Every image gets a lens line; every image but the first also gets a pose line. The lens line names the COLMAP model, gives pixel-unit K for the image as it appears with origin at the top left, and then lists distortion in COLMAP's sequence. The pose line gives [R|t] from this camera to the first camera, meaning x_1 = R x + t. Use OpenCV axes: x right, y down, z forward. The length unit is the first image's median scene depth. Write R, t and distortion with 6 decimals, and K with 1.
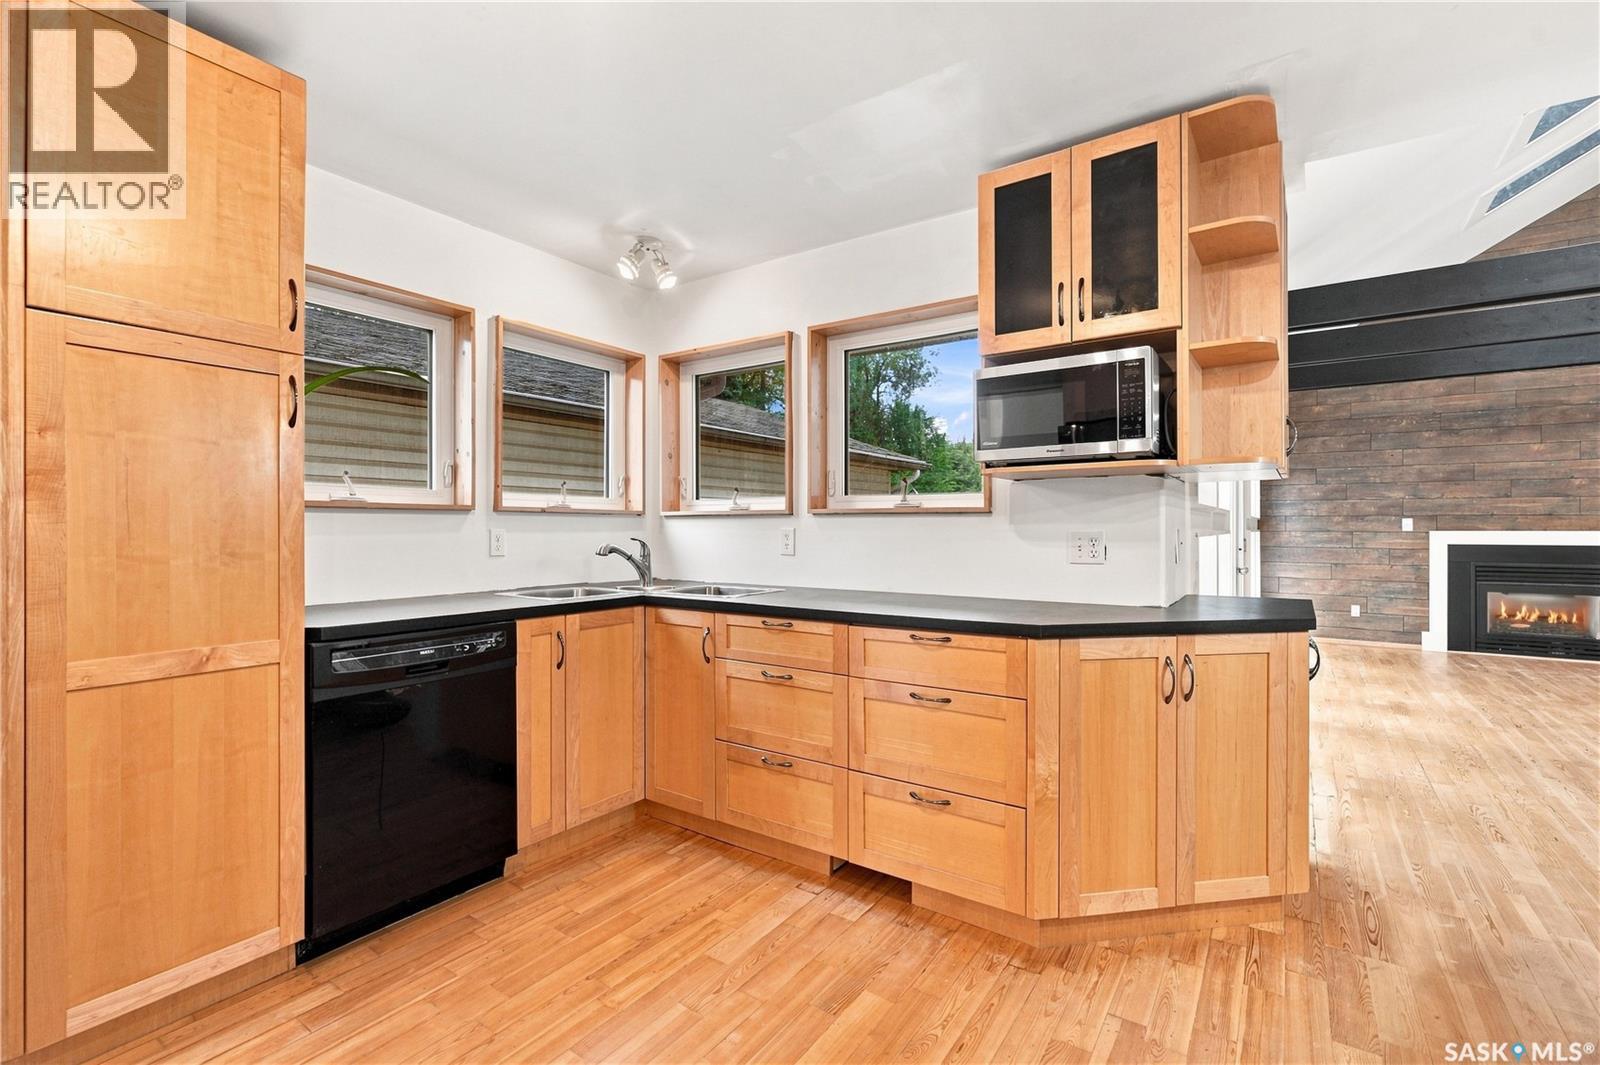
lens RADIAL K [[731.6, 0, 803.3], [0, 731.6, 511.4], [0, 0, 1]] dist [-0.001412, 0.000435]
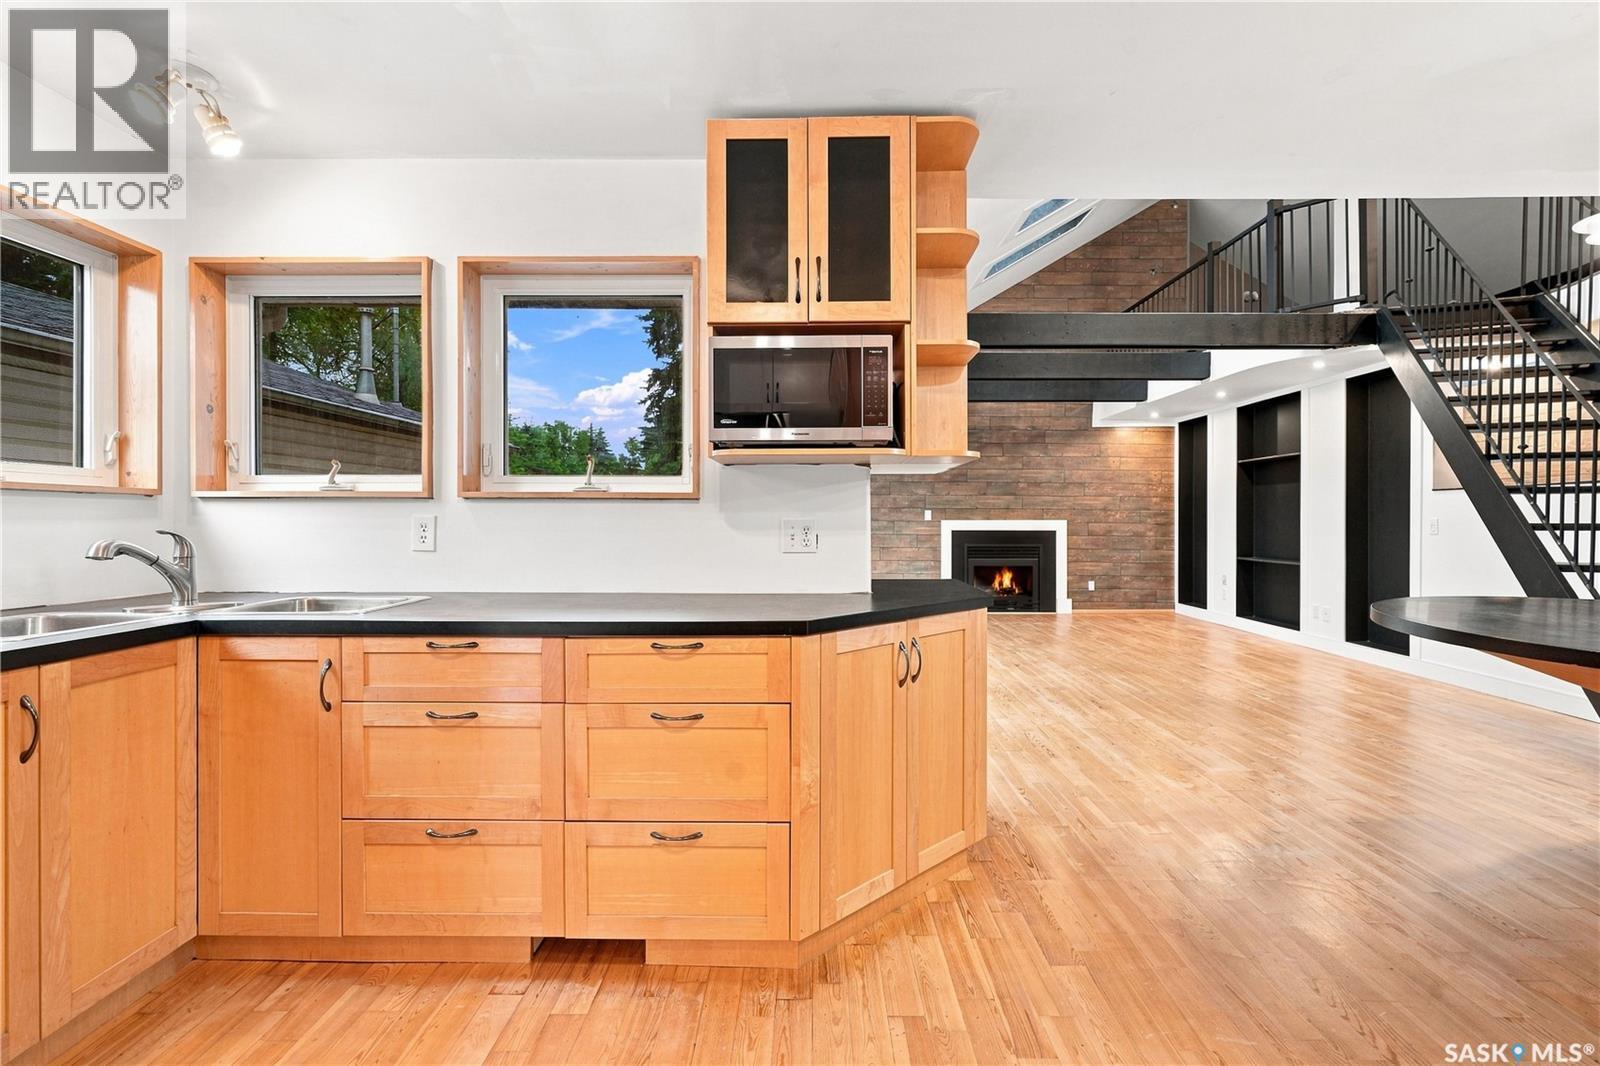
lens RADIAL K [[725.9, 0, 802.0], [0, 725.9, 510.3], [0, 0, 1]] dist [-0.001905, 0.001045]
pose [[0.823651, 0.007361, 0.567050, -0.171543], [-0.014026, 0.999874, 0.007393, 0.007764], [-0.566924, -0.014043, 0.823651, 0.212611]]
